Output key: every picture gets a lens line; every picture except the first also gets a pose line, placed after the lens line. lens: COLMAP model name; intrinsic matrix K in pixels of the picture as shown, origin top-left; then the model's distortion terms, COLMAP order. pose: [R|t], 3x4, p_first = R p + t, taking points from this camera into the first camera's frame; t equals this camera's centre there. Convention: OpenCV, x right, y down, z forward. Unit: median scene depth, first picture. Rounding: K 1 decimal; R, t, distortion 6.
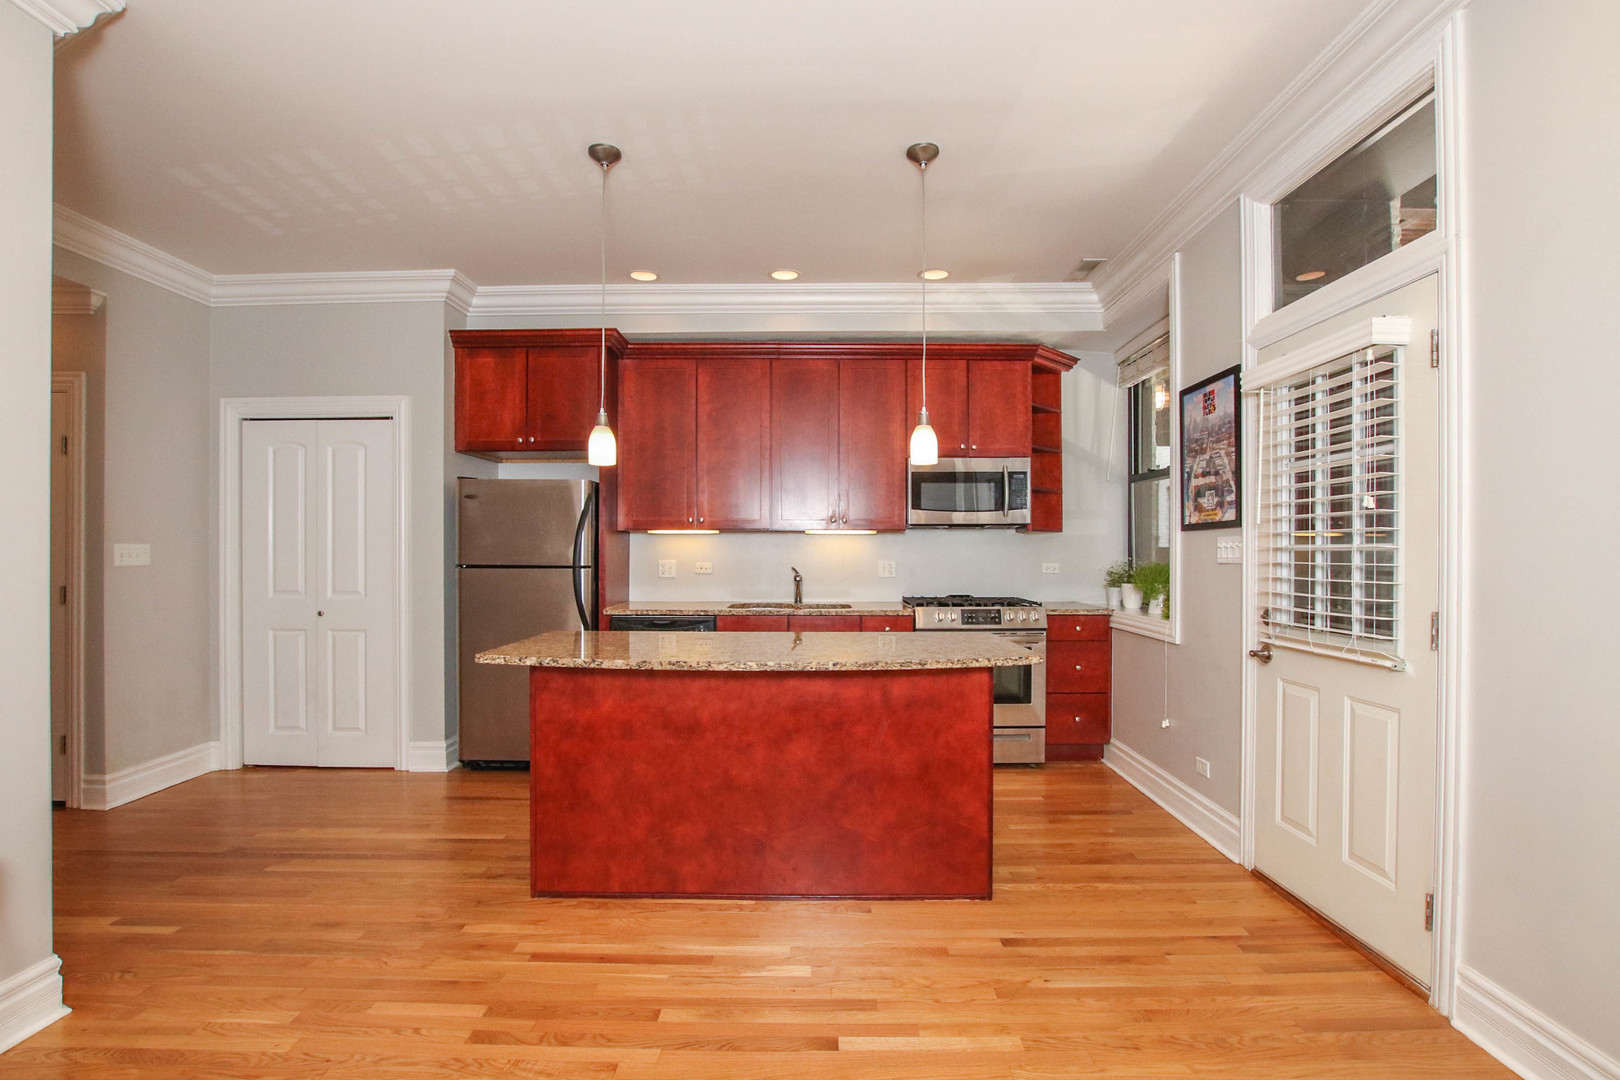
lens RADIAL K [[761.6, 0, 806.7], [0, 761.6, 546.1], [0, 0, 1]] dist [-0.034941, 0.006327]
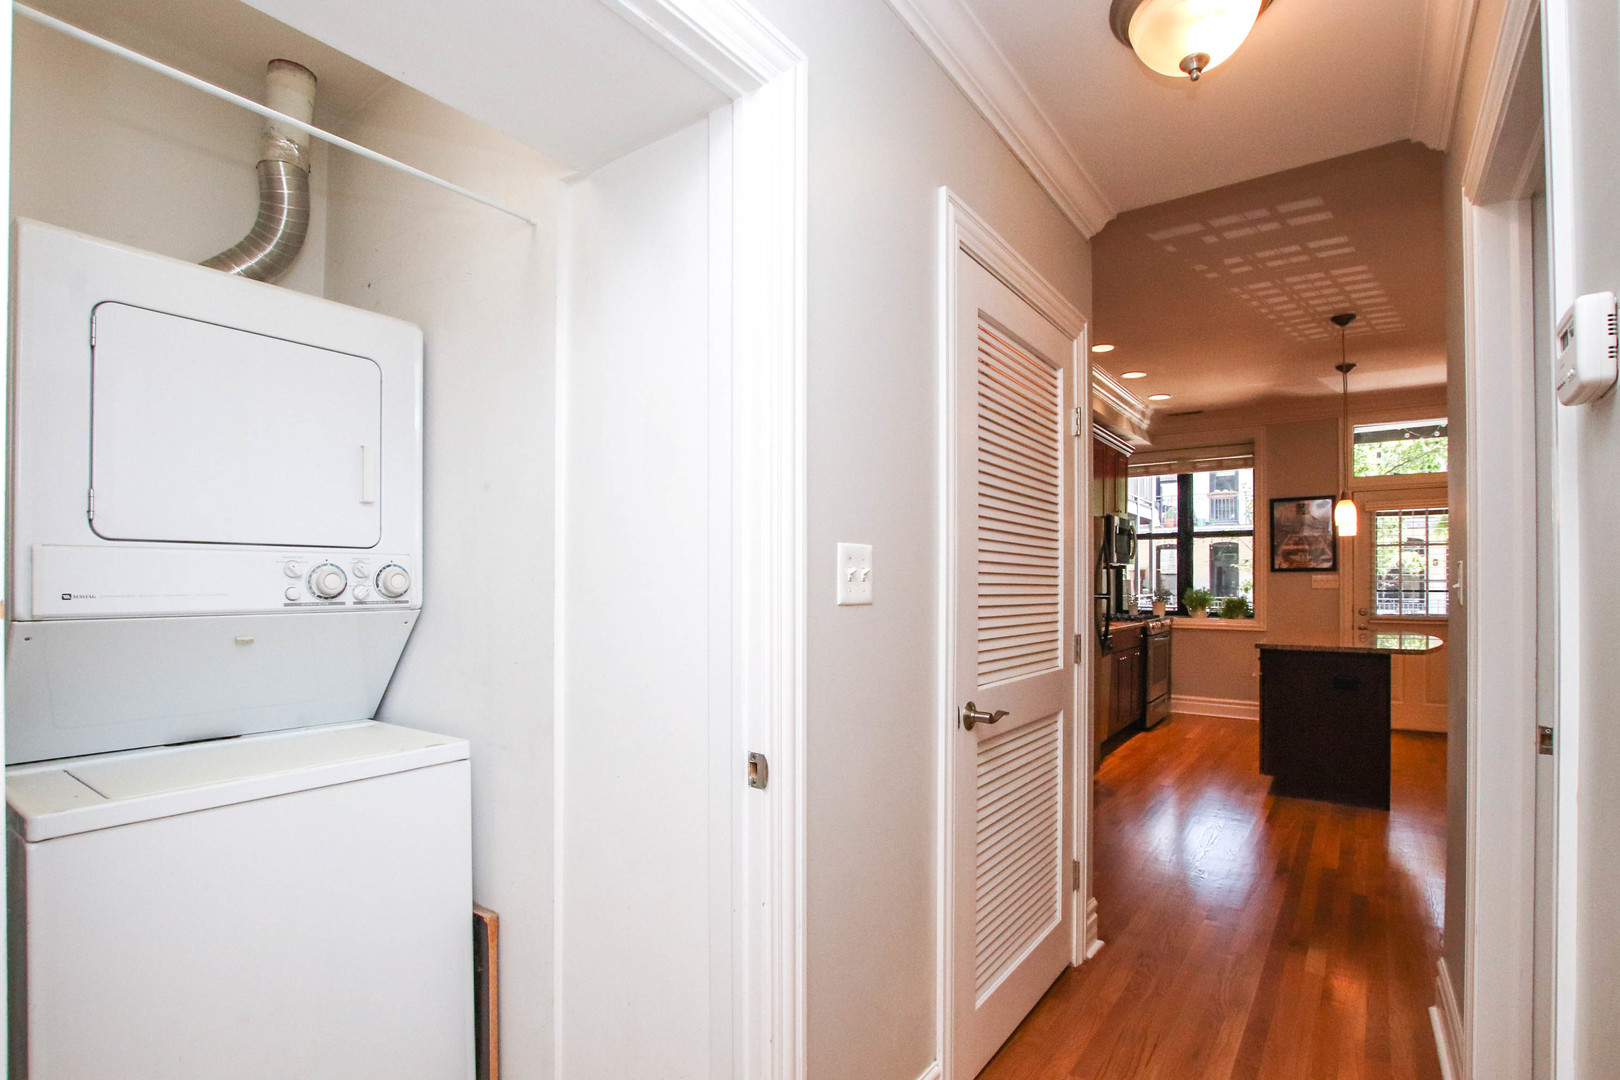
lens RADIAL K [[792.9, 0, 809.2], [0, 792.9, 576.6], [0, 0, 1]] dist [-0.036380, 0.000076]
pose [[0.572319, 0.005458, 0.820013, -2.136134], [-0.007332, 0.999972, -0.001538, 0.004585], [-0.819998, -0.005132, 0.572343, 0.977134]]
